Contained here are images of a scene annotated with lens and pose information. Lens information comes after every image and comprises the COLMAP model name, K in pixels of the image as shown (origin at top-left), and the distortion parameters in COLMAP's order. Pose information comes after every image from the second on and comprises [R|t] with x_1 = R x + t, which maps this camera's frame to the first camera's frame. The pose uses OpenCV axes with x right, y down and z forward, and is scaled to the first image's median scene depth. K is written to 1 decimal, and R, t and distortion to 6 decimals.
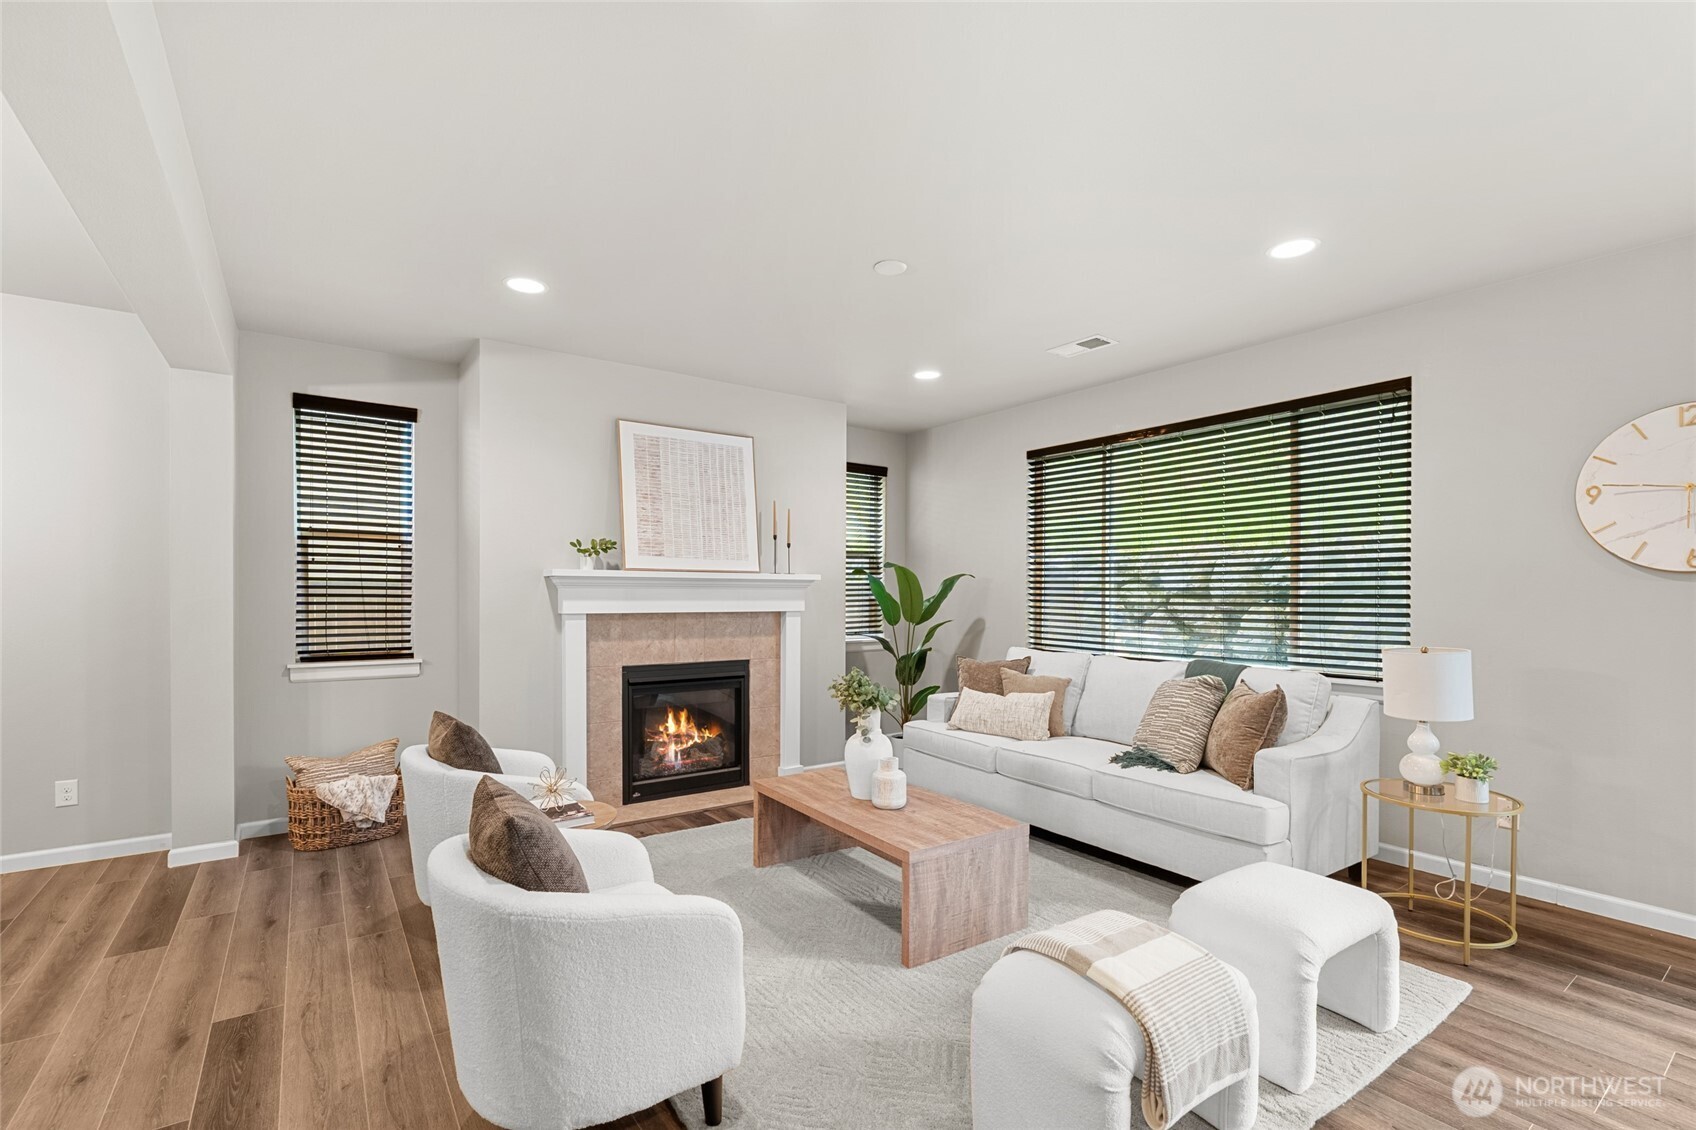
lens RADIAL K [[758.4, 0, 853.7], [0, 758.4, 593.1], [0, 0, 1]] dist [-0.000660, 0.000269]
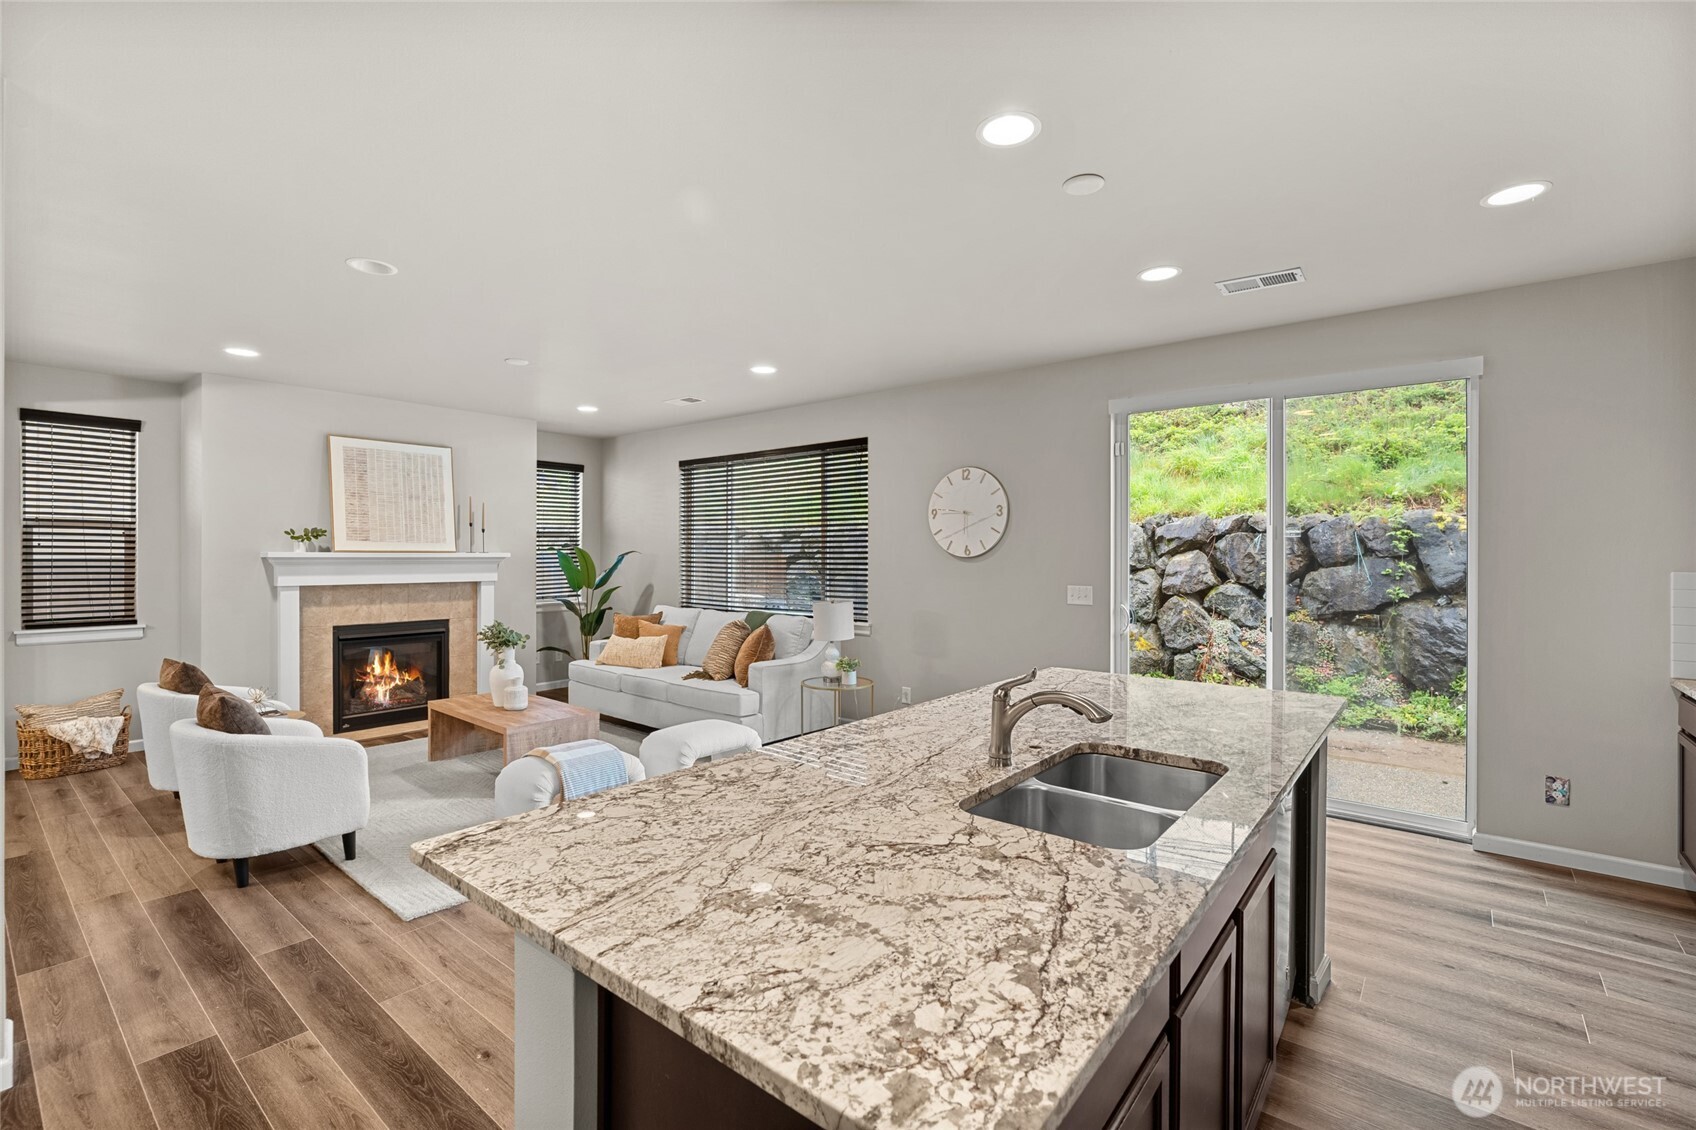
lens RADIAL K [[748.8, 0, 848.0], [0, 748.8, 551.7], [0, 0, 1]] dist [0.000839, 0.000504]
pose [[0.967407, -0.001623, 0.253222, 0.229998], [0.002710, 0.999989, -0.003948, -0.023808], [-0.253213, 0.004505, 0.967400, -0.475440]]
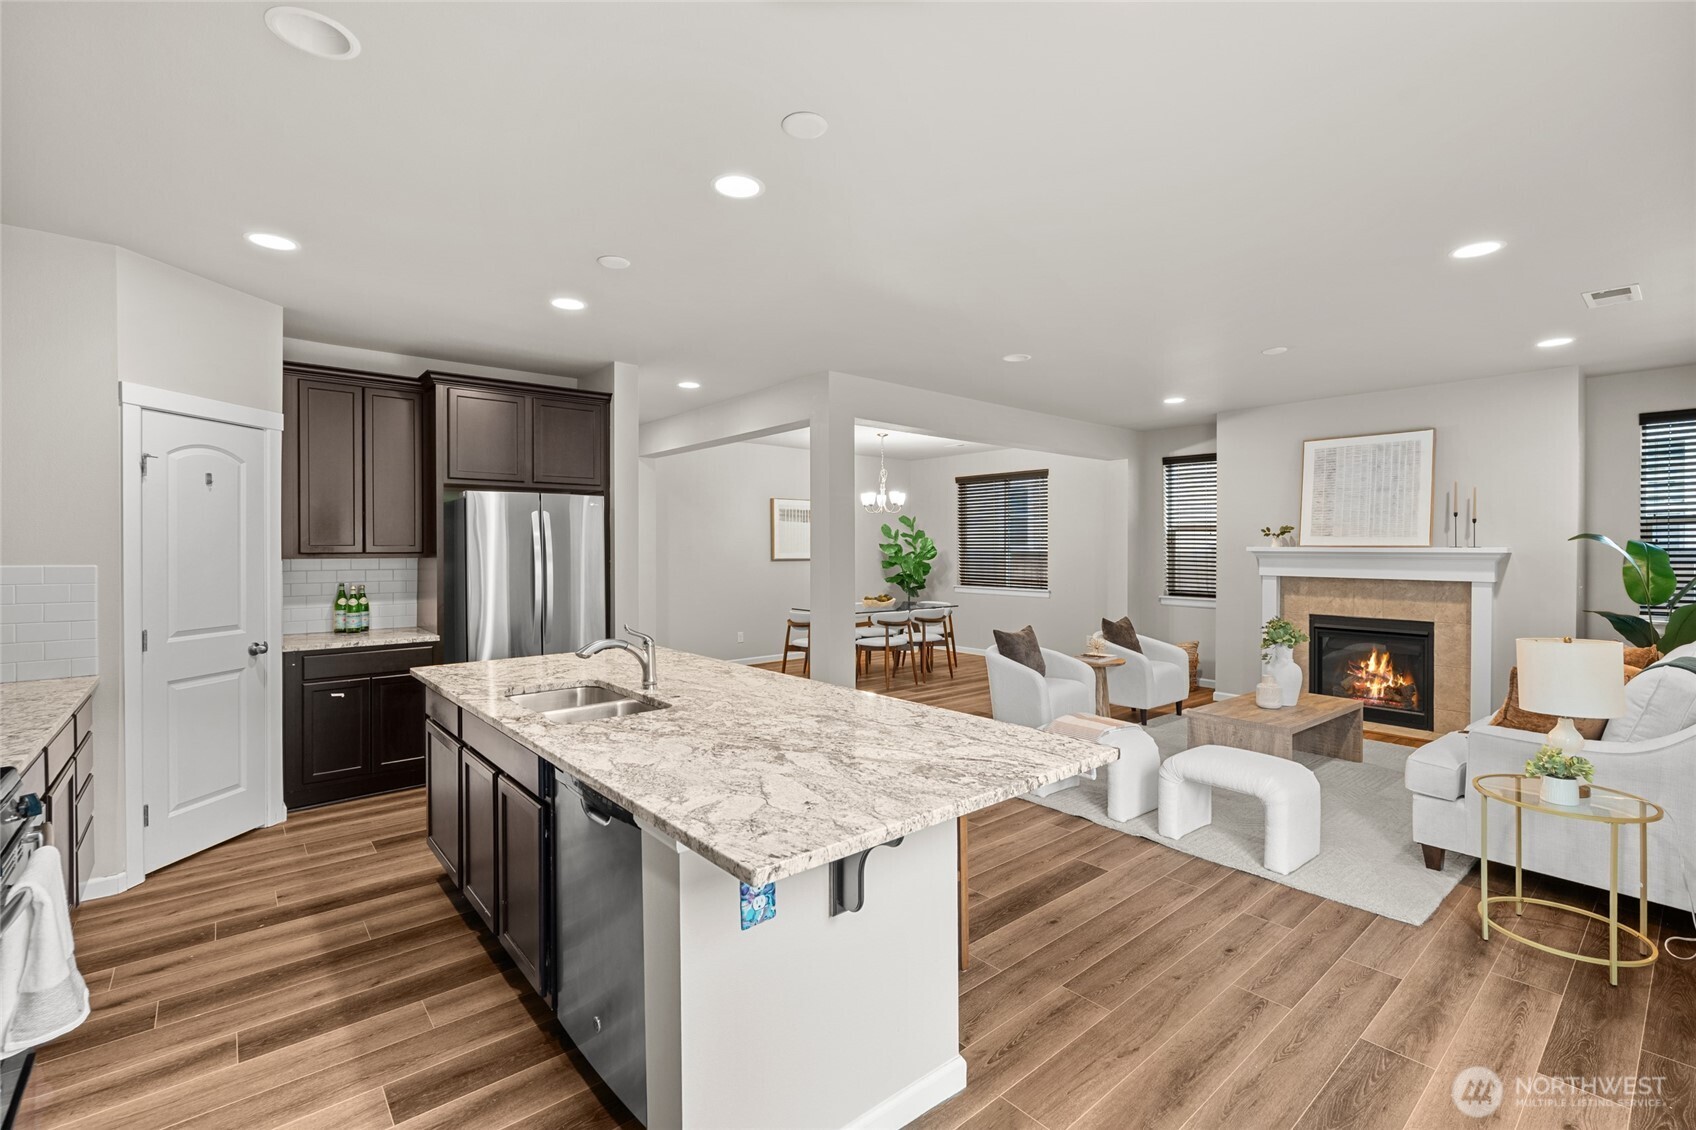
lens RADIAL K [[748.8, 0, 848.0], [0, 748.8, 551.7], [0, 0, 1]] dist [0.000839, 0.000504]
pose [[0.073233, 0.002517, -0.997312, 1.082190], [-0.002525, 0.999994, 0.002339, -0.022436], [0.997312, 0.002347, 0.073239, 0.037270]]
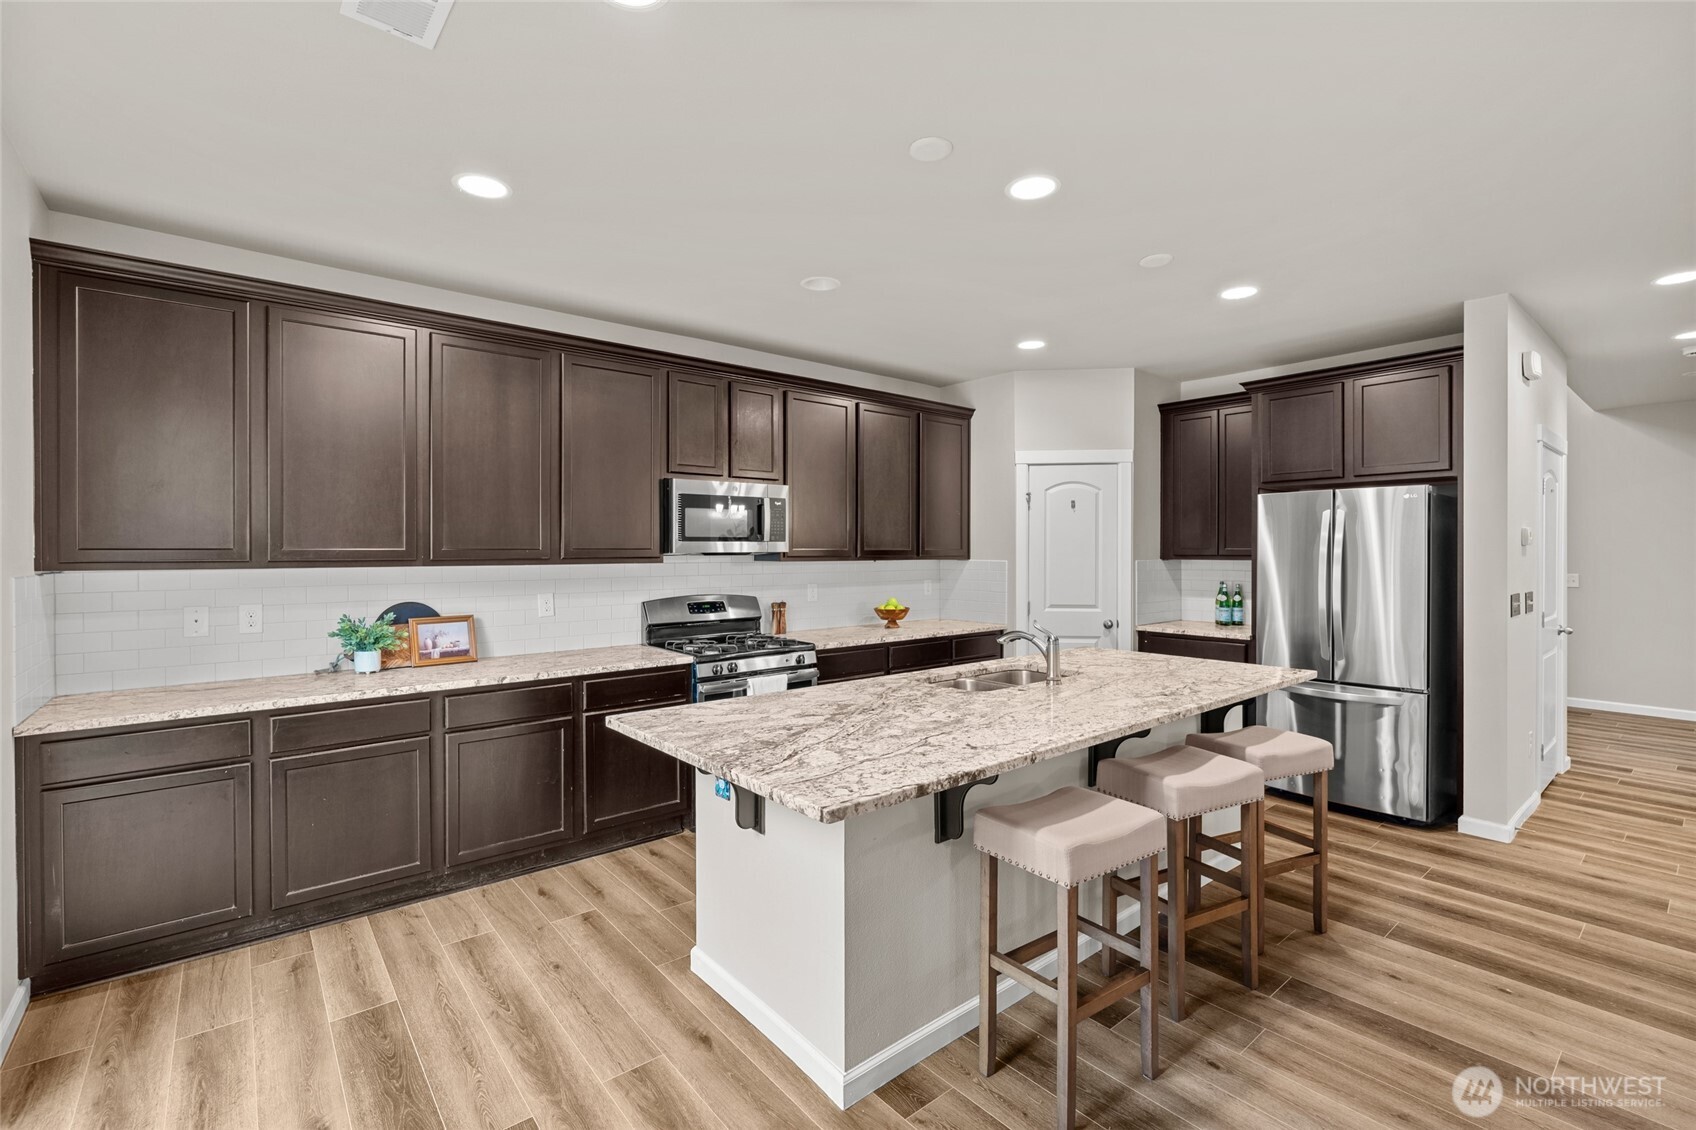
lens RADIAL K [[748.8, 0, 848.0], [0, 748.8, 551.7], [0, 0, 1]] dist [0.000839, 0.000504]
pose [[-0.997902, -0.003010, -0.064670, 0.653840], [-0.003255, 0.999988, 0.003695, -0.024547], [0.064658, 0.003898, -0.997900, 0.584379]]
